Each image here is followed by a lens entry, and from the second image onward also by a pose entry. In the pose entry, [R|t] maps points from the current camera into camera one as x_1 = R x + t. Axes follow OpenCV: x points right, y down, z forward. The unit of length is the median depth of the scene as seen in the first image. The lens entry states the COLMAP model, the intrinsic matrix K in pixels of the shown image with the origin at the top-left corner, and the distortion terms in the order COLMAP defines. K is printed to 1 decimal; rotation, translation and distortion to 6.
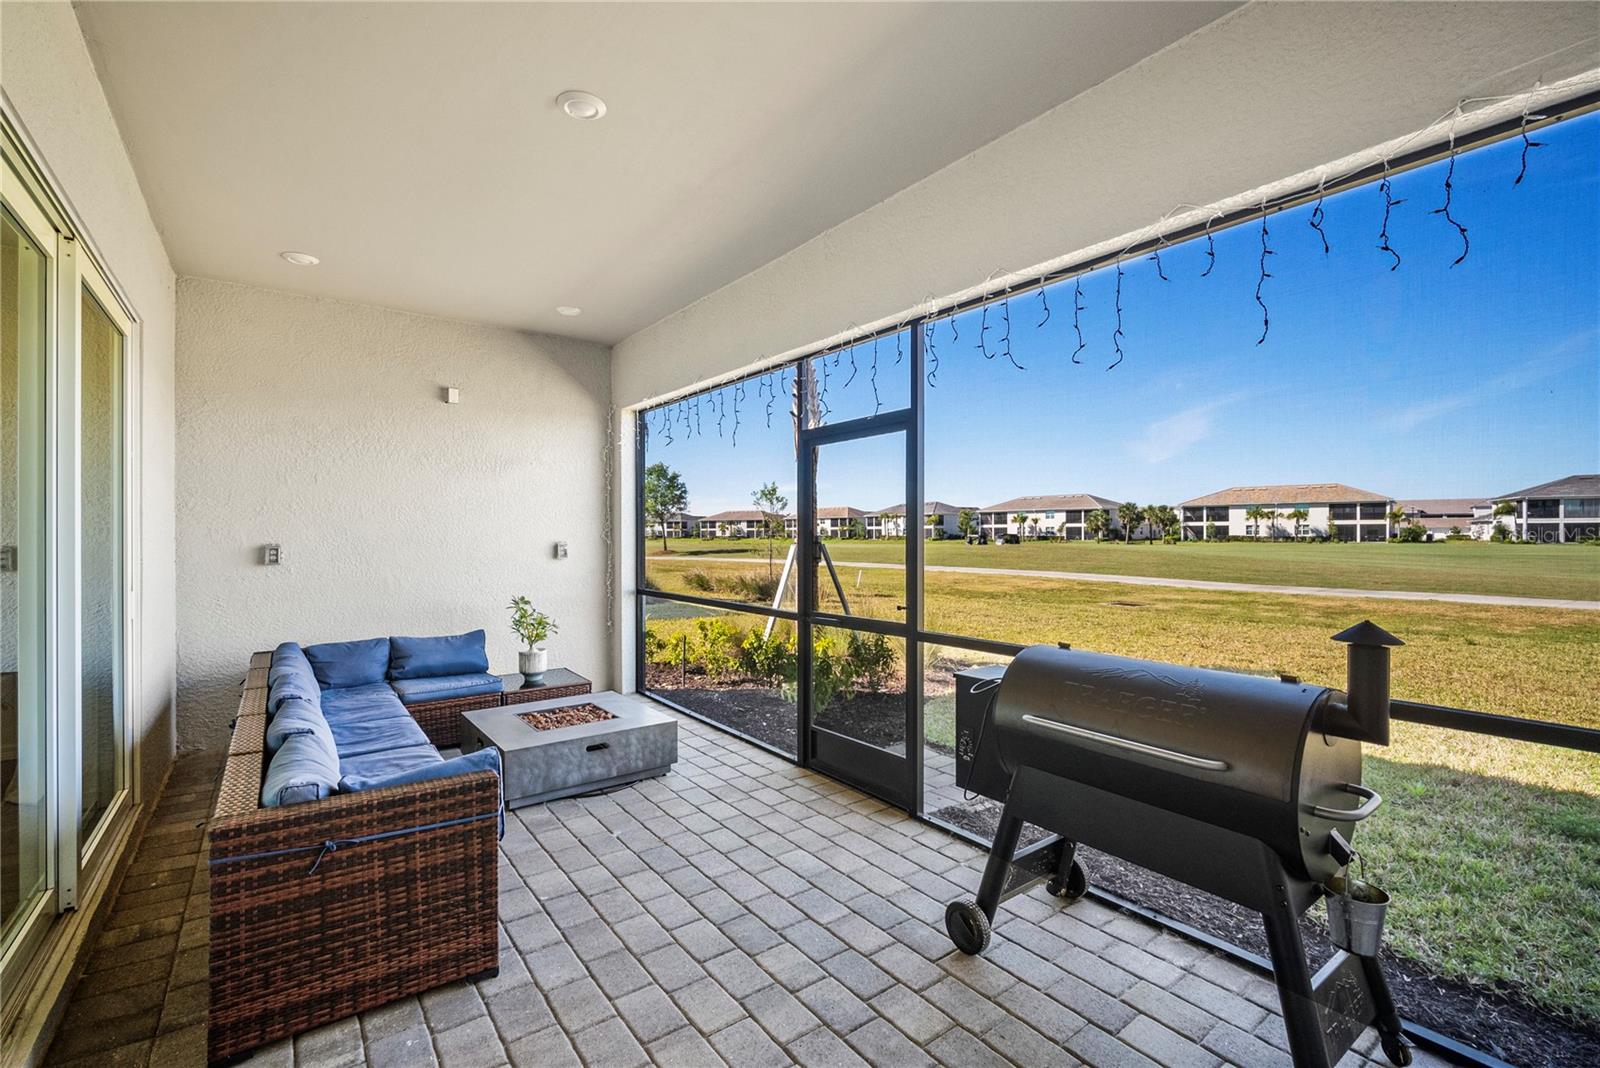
lens RADIAL K [[700.7, 0, 796.3], [0, 700.7, 538.4], [0, 0, 1]] dist [-0.026410, 0.000126]
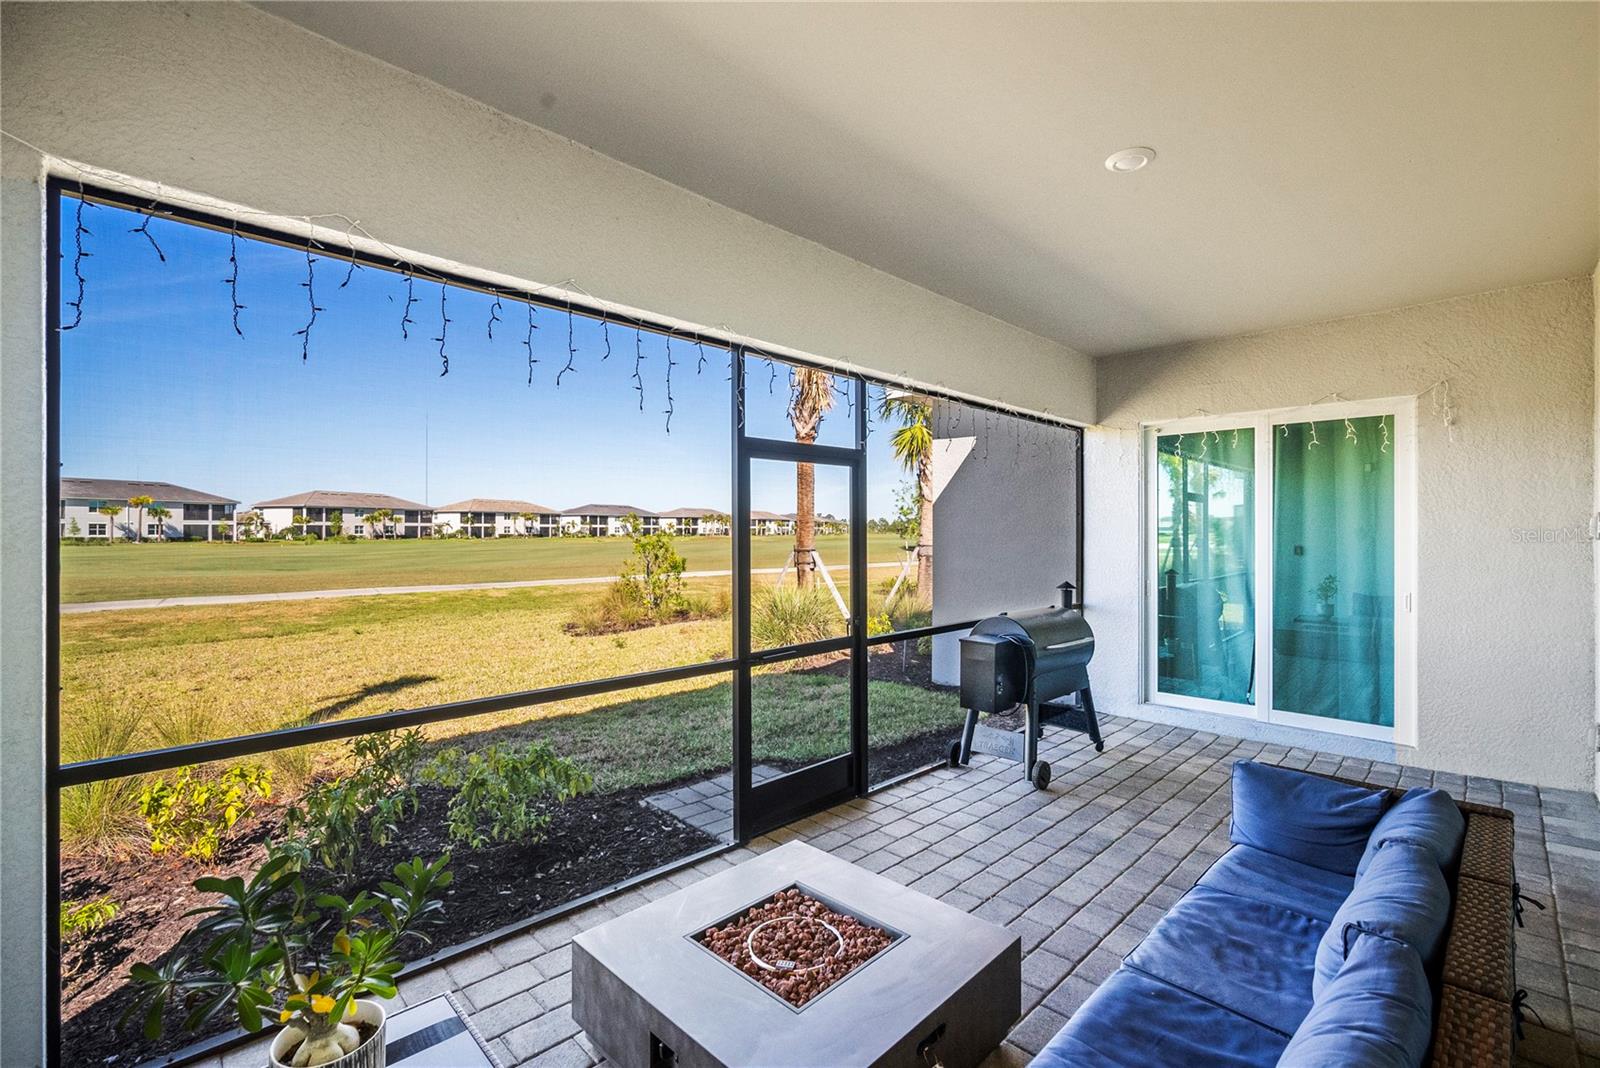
lens RADIAL K [[700.7, 0, 799.3], [0, 700.7, 529.4], [0, 0, 1]] dist [-0.026410, 0.000126]
pose [[-0.135691, 0.001251, 0.990750, -0.471609], [0.000677, 0.999999, -0.001170, -0.024820], [-0.990751, 0.000512, -0.135691, 0.604425]]
